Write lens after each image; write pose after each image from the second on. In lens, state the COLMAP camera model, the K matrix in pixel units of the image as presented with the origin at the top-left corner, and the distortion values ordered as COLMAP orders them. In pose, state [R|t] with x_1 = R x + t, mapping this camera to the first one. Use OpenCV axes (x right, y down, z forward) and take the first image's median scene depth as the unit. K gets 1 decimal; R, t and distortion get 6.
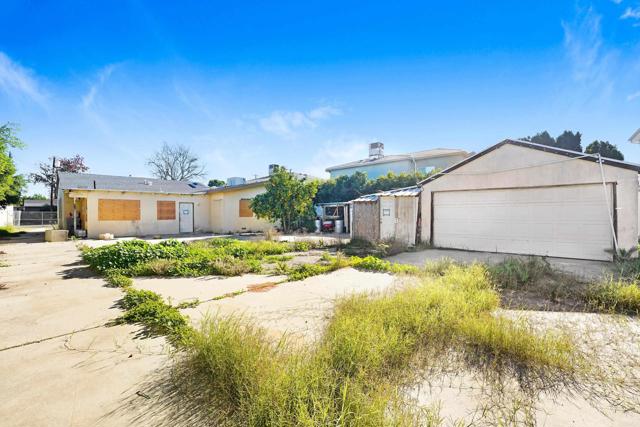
lens RADIAL K [[255.0, 0, 321.3], [0, 255.0, 215.2], [0, 0, 1]] dist [0.000765, 0.000108]
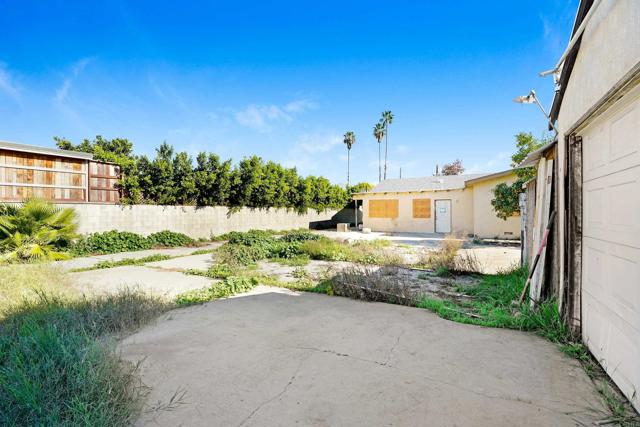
lens RADIAL K [[286.4, 0, 320.0], [0, 286.4, 215.1], [0, 0, 1]] dist [-0.001228, -0.000184]
pose [[0.261846, 0.008966, -0.965068, 0.356708], [-0.003339, 0.999959, 0.008384, -0.001872], [0.965104, 0.001027, 0.261865, 0.343547]]
